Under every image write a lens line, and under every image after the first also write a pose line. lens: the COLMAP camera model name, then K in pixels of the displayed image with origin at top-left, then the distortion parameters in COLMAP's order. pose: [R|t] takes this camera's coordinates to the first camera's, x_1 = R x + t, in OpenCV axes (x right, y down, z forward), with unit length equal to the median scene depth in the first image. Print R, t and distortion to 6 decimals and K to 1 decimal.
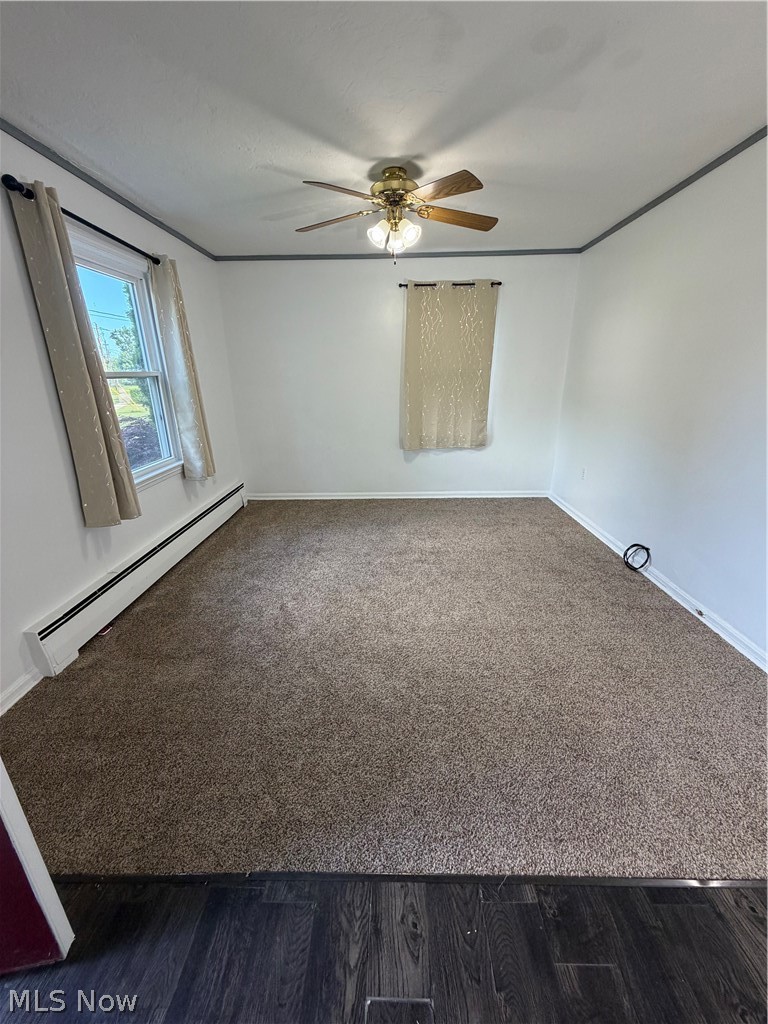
lens RADIAL K [[407.6, 0, 383.4], [0, 407.6, 512.8], [0, 0, 1]] dist [-0.003386, -0.000297]
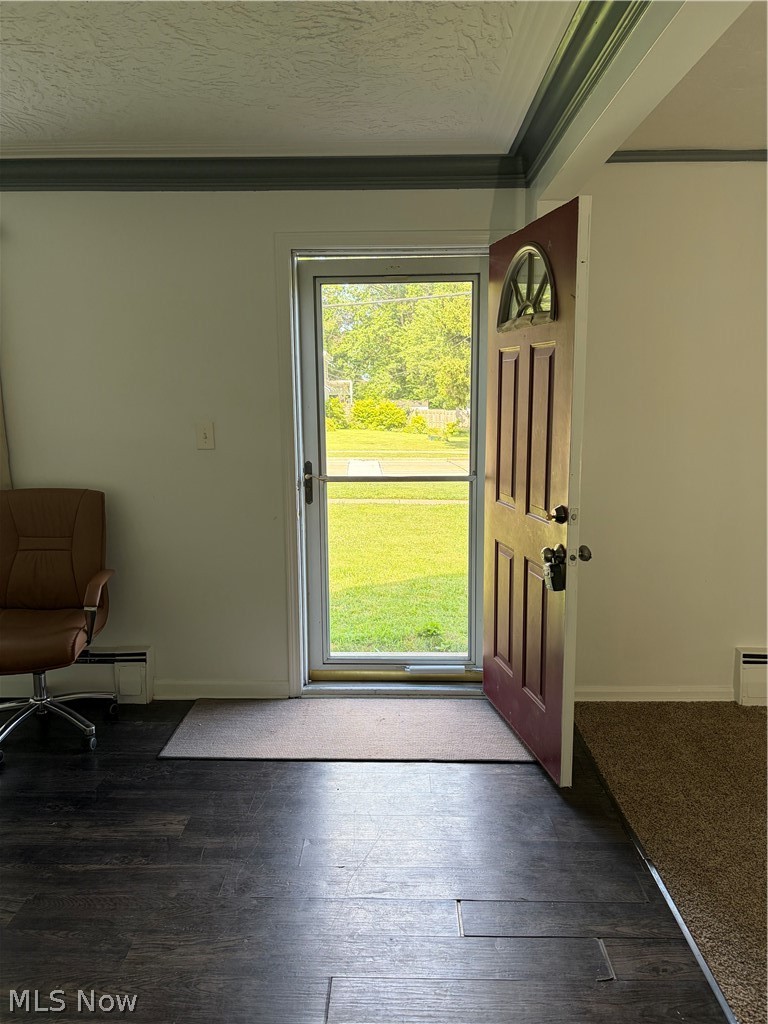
lens RADIAL K [[774.1, 0, 383.7], [0, 774.1, 511.9], [0, 0, 1]] dist [-0.003036, -0.001047]
pose [[0.002807, 0.181128, -0.983455, 1.681399], [-0.332935, 0.927521, 0.169877, -0.100834], [0.942946, 0.326950, 0.062907, -0.118242]]
